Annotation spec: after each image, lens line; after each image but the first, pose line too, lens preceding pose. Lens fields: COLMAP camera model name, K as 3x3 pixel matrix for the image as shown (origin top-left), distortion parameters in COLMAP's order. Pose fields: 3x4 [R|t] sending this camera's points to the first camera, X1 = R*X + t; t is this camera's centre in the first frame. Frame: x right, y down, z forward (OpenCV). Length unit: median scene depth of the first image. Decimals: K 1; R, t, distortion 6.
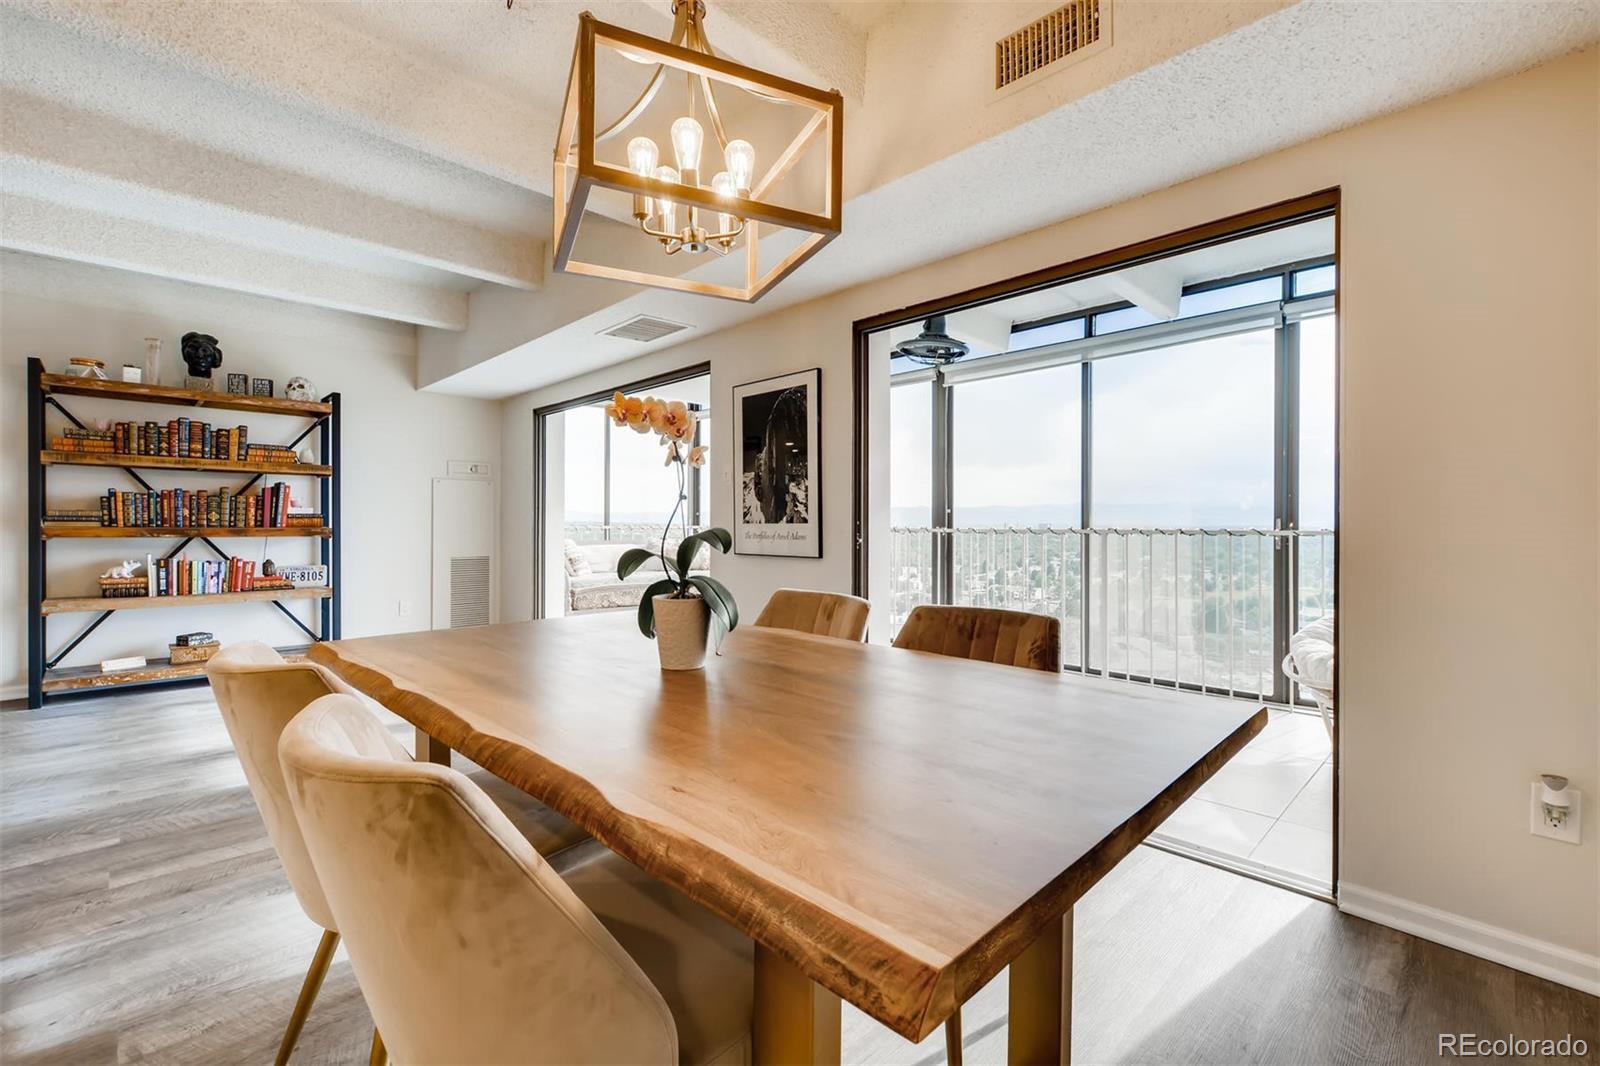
lens RADIAL K [[705.1, 0, 801.8], [0, 705.1, 524.2], [0, 0, 1]] dist [0.001958, -0.000125]
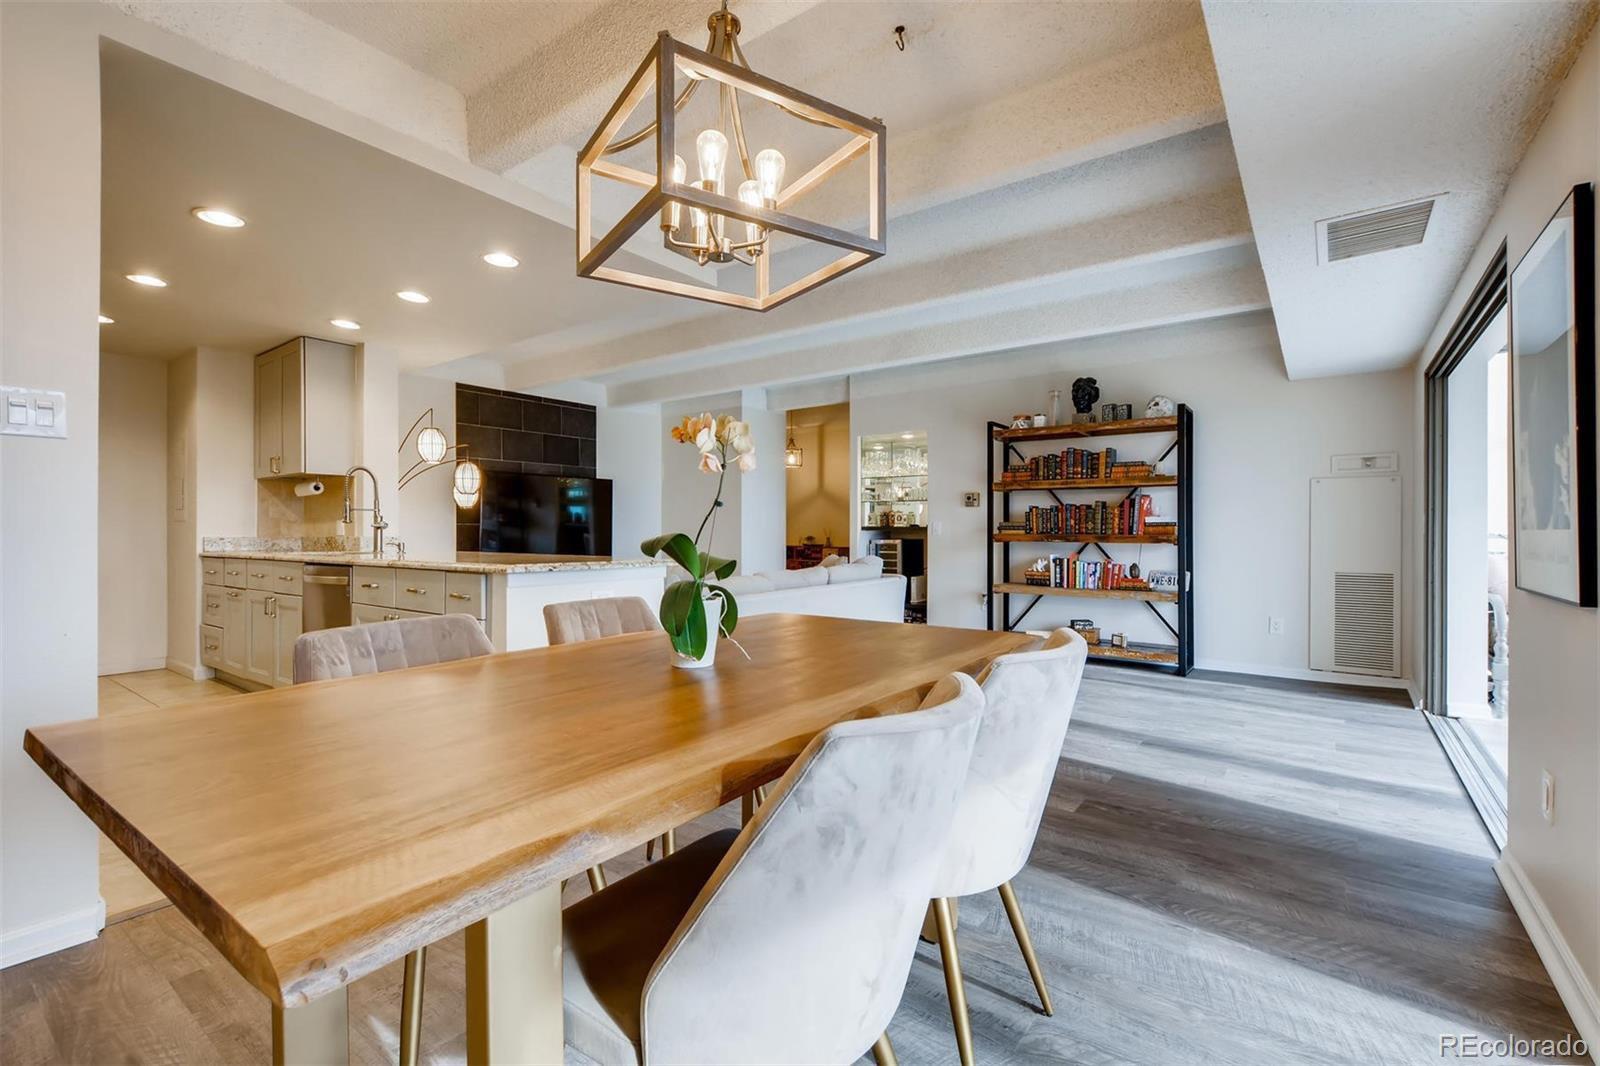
lens RADIAL K [[705.1, 0, 802.4], [0, 705.1, 528.1], [0, 0, 1]] dist [0.001958, -0.000125]
pose [[0.165055, -0.002089, -0.986282, 0.279049], [0.001831, 0.999997, -0.001812, -0.005241], [0.986283, -0.001507, 0.165058, 0.306716]]
